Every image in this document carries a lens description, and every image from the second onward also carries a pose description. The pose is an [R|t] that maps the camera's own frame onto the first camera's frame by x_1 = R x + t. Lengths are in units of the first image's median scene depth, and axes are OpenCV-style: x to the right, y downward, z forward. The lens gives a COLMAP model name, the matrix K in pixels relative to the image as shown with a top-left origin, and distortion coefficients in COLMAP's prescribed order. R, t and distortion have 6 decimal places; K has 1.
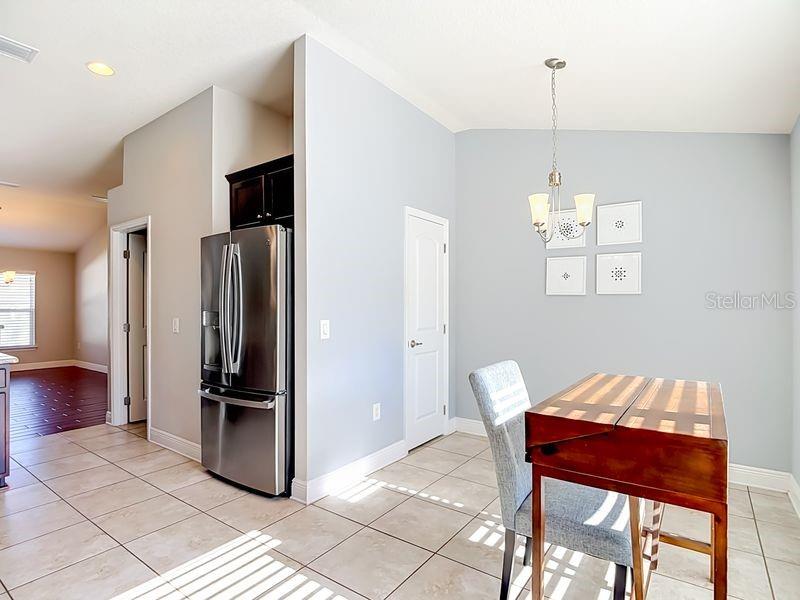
lens RADIAL K [[430.6, 0, 404.0], [0, 430.6, 300.8], [0, 0, 1]] dist [0.004614, -0.019694]
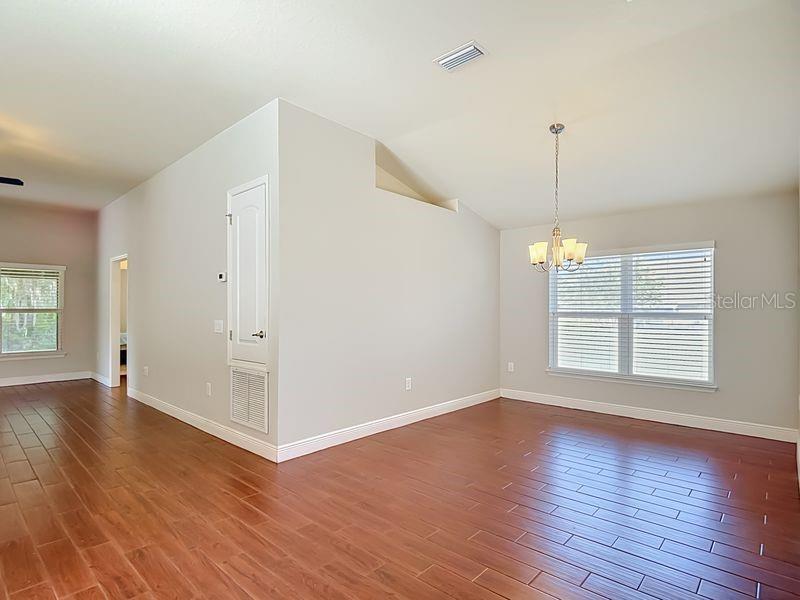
lens RADIAL K [[430.6, 0, 399.0], [0, 430.6, 307.1], [0, 0, 1]] dist [0.004614, -0.019694]
pose [[-0.126684, 0.003601, -0.991937, -0.885709], [0.006353, 0.999976, 0.002819, 0.016930], [0.991923, -0.005944, -0.126703, 2.075906]]
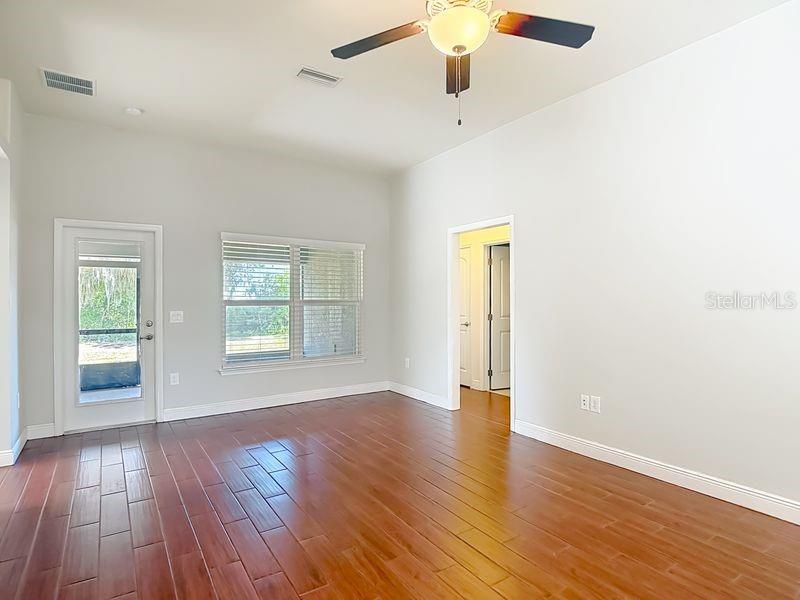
lens RADIAL K [[430.6, 0, 394.0], [0, 430.6, 299.1], [0, 0, 1]] dist [0.004614, -0.019694]
pose [[-0.359379, 0.011211, -0.933124, -1.430394], [0.009476, 0.999920, 0.008364, 0.002295], [0.933144, -0.005836, -0.359456, 0.502706]]
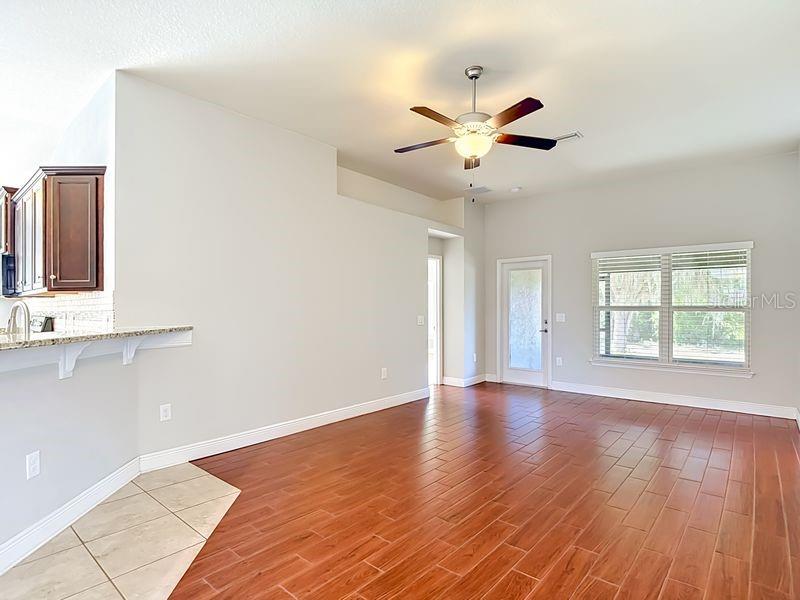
lens RADIAL K [[430.6, 0, 396.6], [0, 430.6, 306.7], [0, 0, 1]] dist [0.004614, -0.019694]
pose [[-0.995127, 0.010084, 0.098087, -2.010977], [0.009546, 0.999937, -0.005953, 0.021967], [-0.098141, -0.004987, -0.995160, 1.532407]]
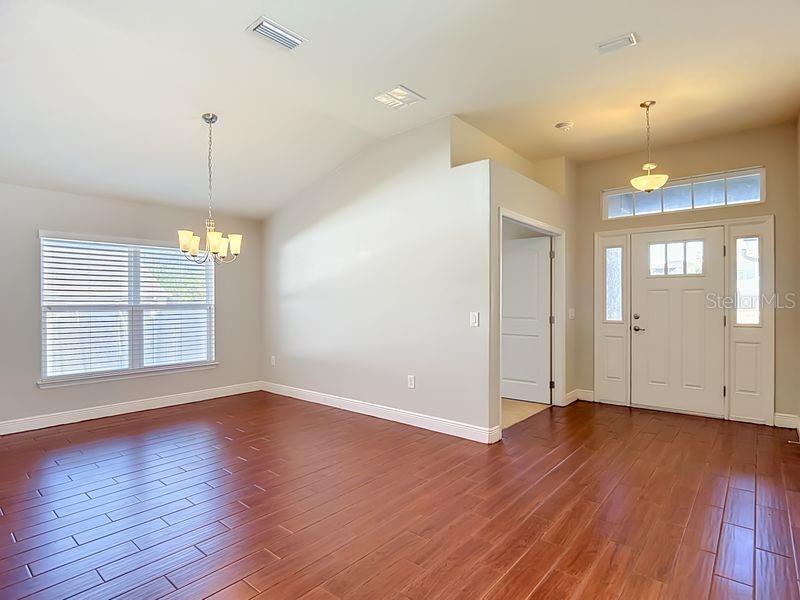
lens RADIAL K [[430.6, 0, 402.5], [0, 430.6, 298.2], [0, 0, 1]] dist [0.004614, -0.019694]
pose [[0.996369, 0.002867, -0.085092, -1.587496], [-0.002710, 0.999994, 0.001956, 0.018186], [0.085097, -0.001718, 0.996371, 1.107013]]
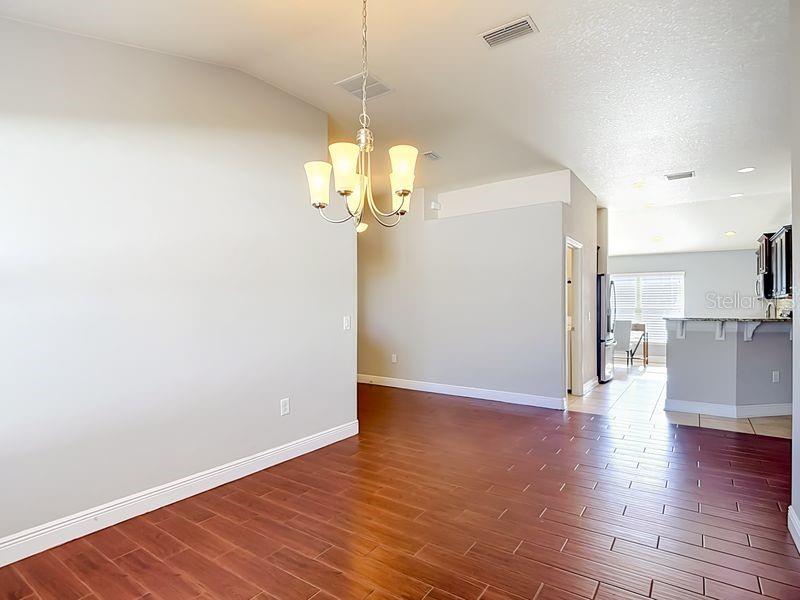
lens RADIAL K [[430.6, 0, 402.1], [0, 430.6, 303.6], [0, 0, 1]] dist [0.004614, -0.019694]
pose [[-0.020251, 0.013779, 0.999700, -2.953448], [-0.006017, 0.999885, -0.013904, 0.041524], [-0.999777, -0.006296, -0.020166, 2.356346]]
